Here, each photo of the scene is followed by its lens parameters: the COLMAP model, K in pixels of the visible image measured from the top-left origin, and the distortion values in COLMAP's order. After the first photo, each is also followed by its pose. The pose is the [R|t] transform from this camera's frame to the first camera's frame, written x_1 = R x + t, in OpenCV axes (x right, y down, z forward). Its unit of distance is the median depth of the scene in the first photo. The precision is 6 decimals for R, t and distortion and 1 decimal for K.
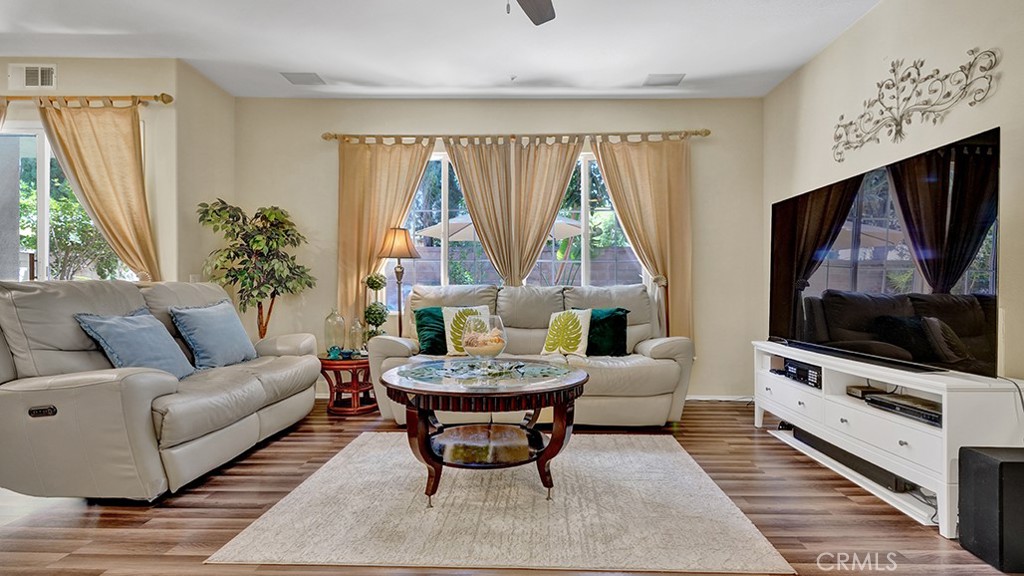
lens RADIAL K [[492.8, 0, 528.7], [0, 492.8, 297.1], [0, 0, 1]] dist [-0.001079, 0.006645]
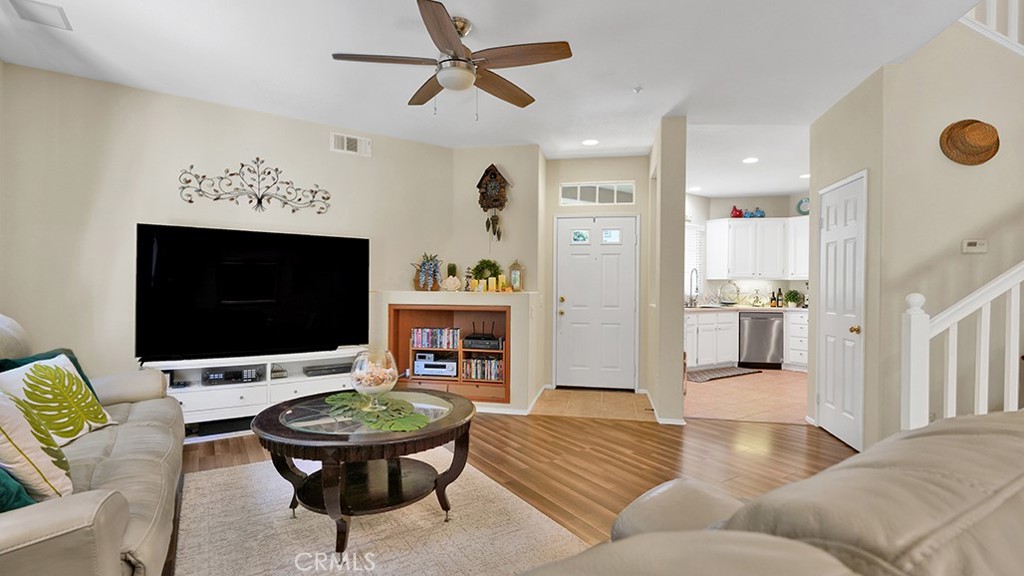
lens RADIAL K [[475.1, 0, 512.0], [0, 475.1, 288.0], [0, 0, 1]] dist [0.016320, 0.000160]
pose [[-0.542544, -0.009016, 0.839979, -0.657957], [-0.001435, 0.999951, 0.009806, -0.063414], [-0.840026, 0.004115, -0.542531, 0.808690]]
